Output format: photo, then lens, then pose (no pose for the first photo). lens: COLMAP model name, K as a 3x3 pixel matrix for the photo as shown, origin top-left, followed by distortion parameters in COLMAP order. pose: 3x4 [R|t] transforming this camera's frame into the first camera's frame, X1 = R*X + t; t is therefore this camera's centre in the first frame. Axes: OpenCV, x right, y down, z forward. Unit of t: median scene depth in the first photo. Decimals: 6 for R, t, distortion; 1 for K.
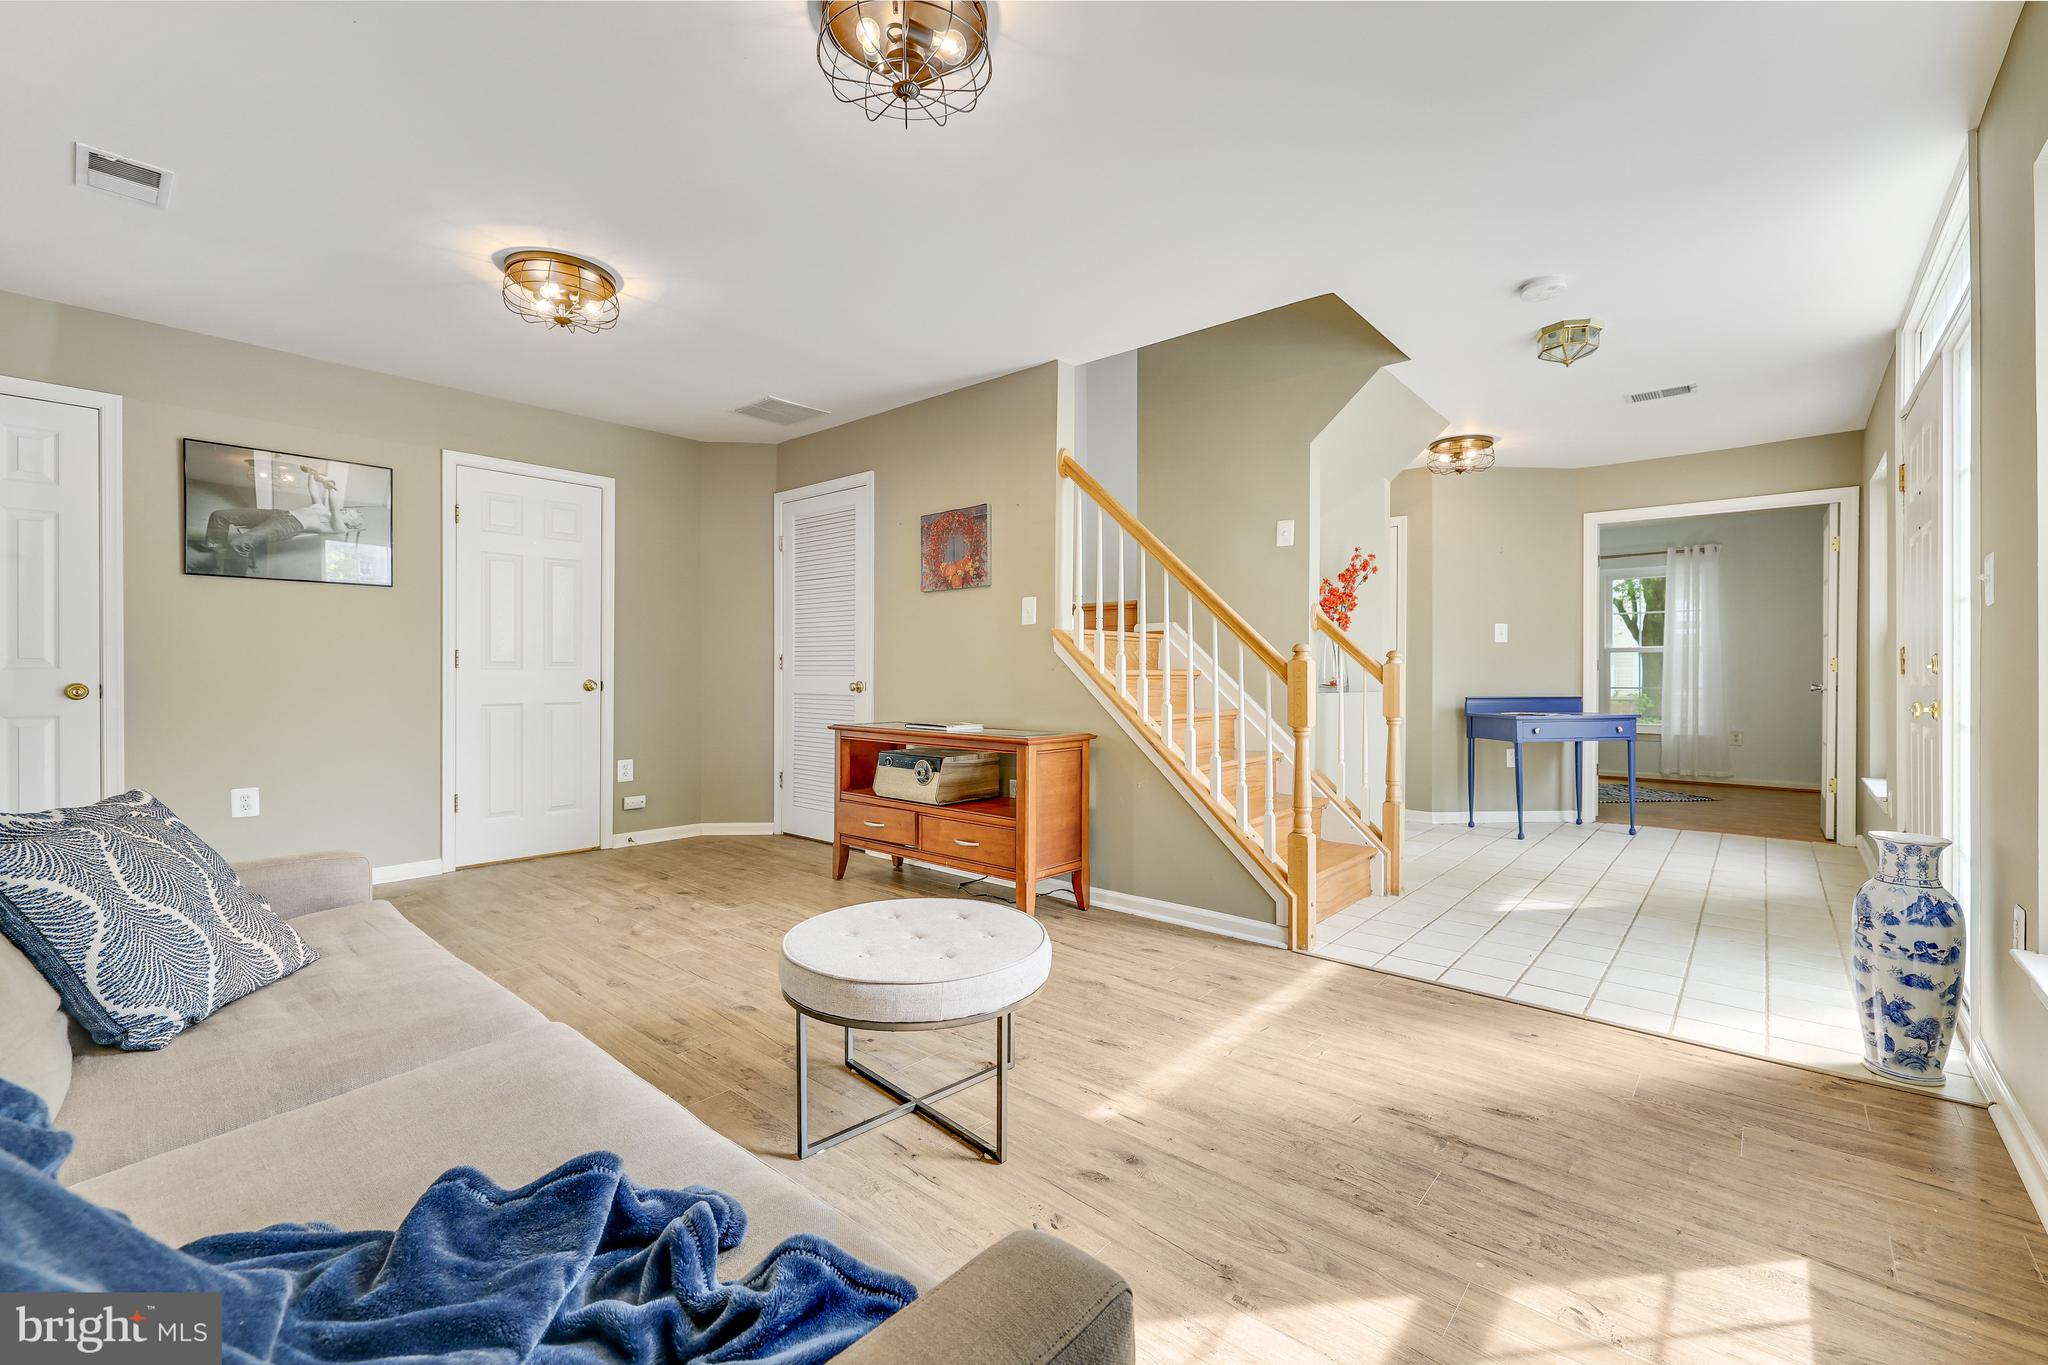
lens RADIAL K [[840.2, 0, 1036.3], [0, 840.2, 678.2], [0, 0, 1]] dist [0.004901, 0.000310]
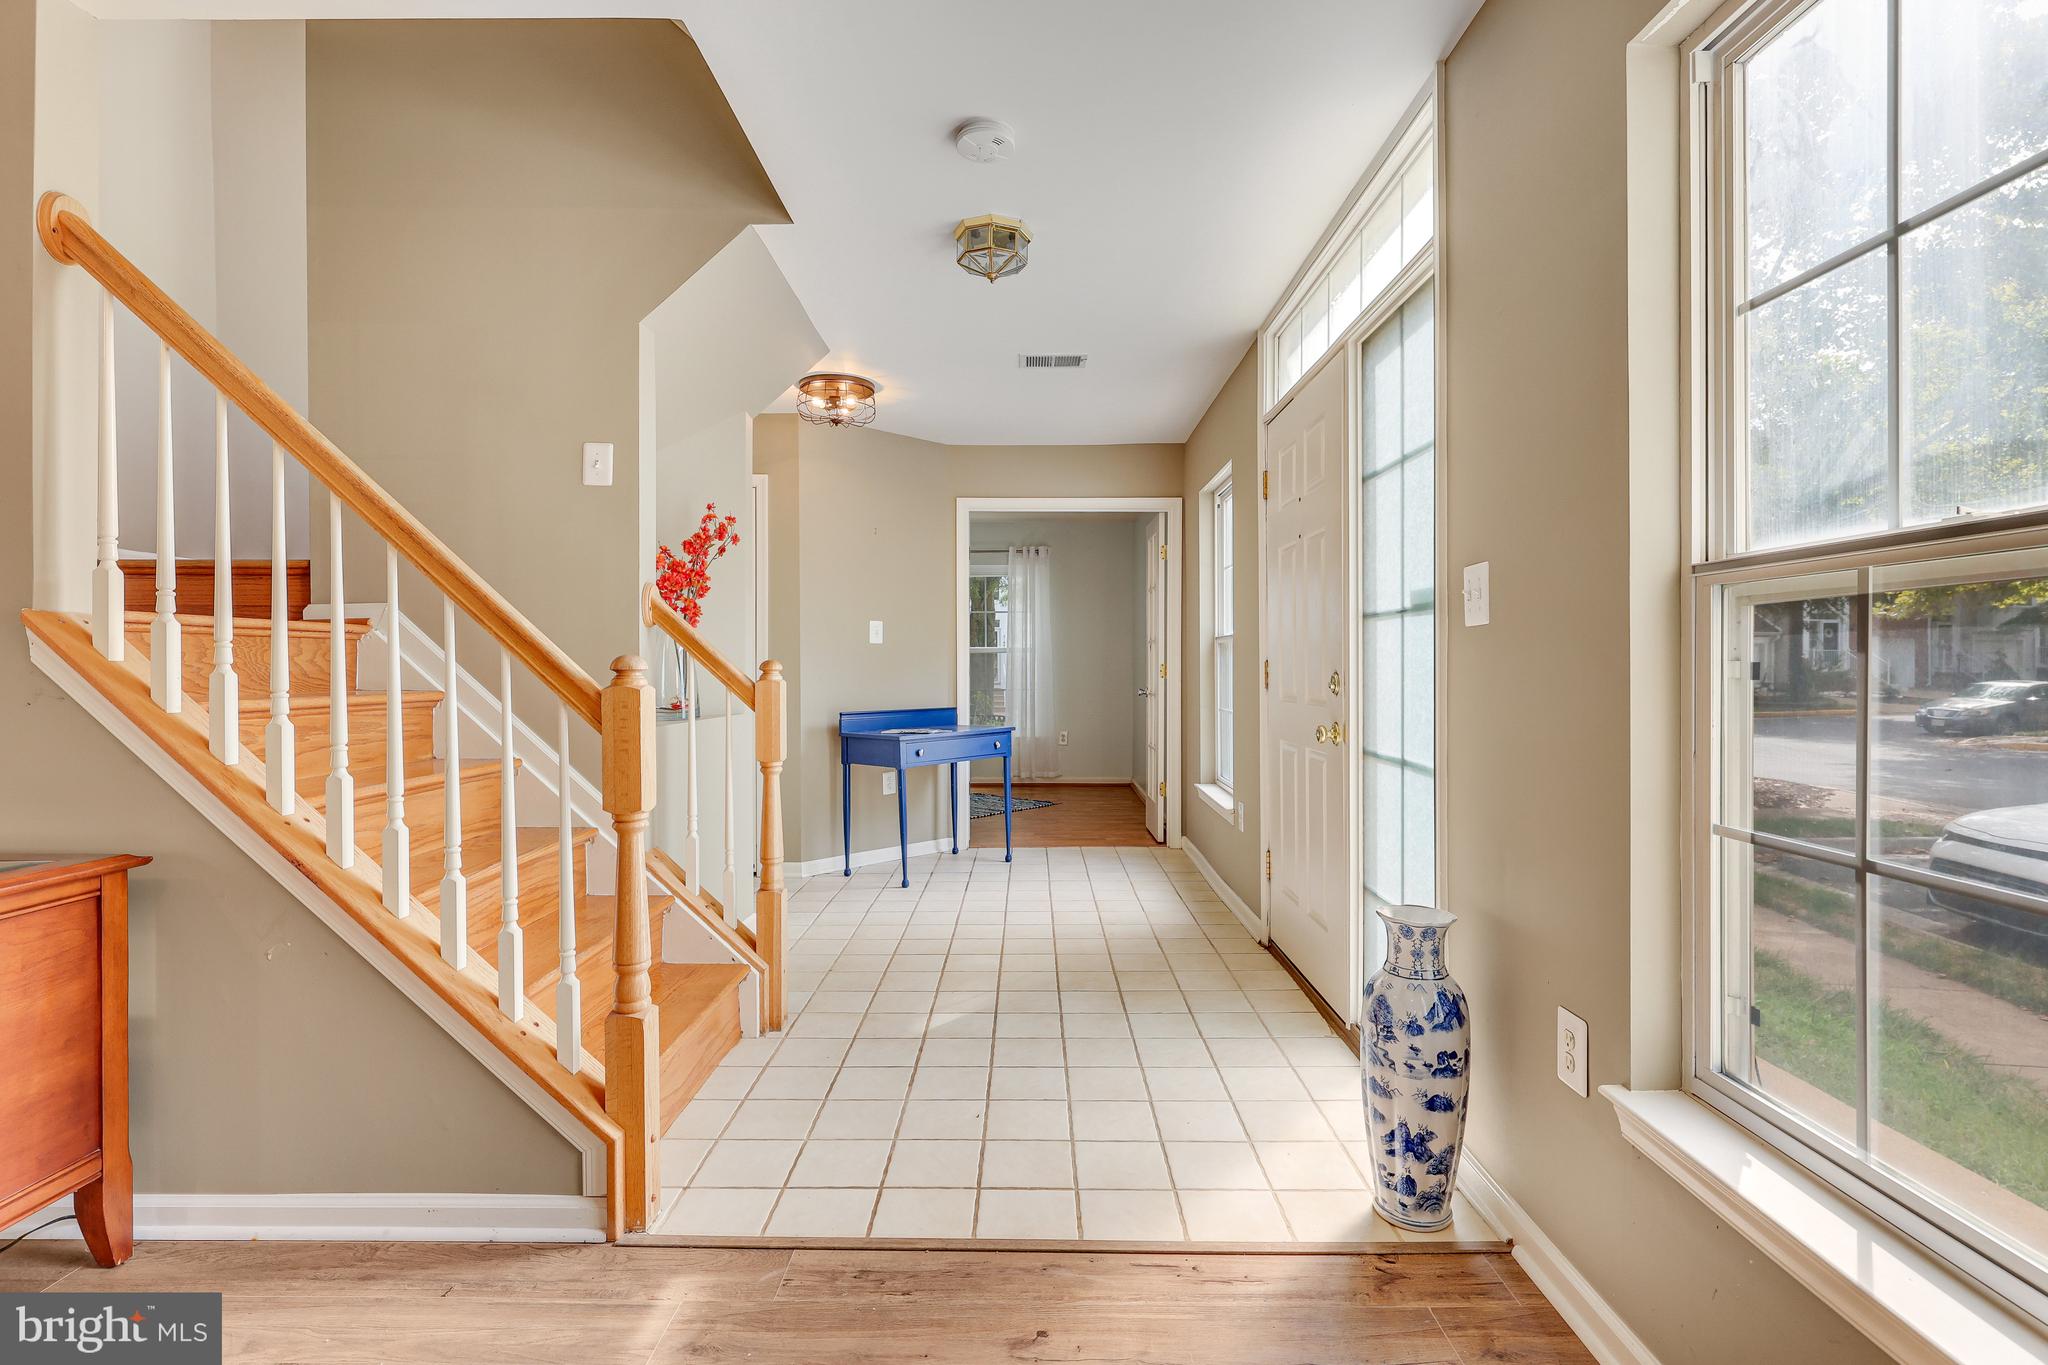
lens RADIAL K [[989.0, 0, 1032.4], [0, 989.0, 677.5], [0, 0, 1]] dist [0.002734, 0.001496]
pose [[0.766960, -0.008334, 0.641641, 0.093297], [0.006761, 0.999965, 0.004906, -0.024694], [-0.641659, 0.000575, 0.766990, 0.303278]]
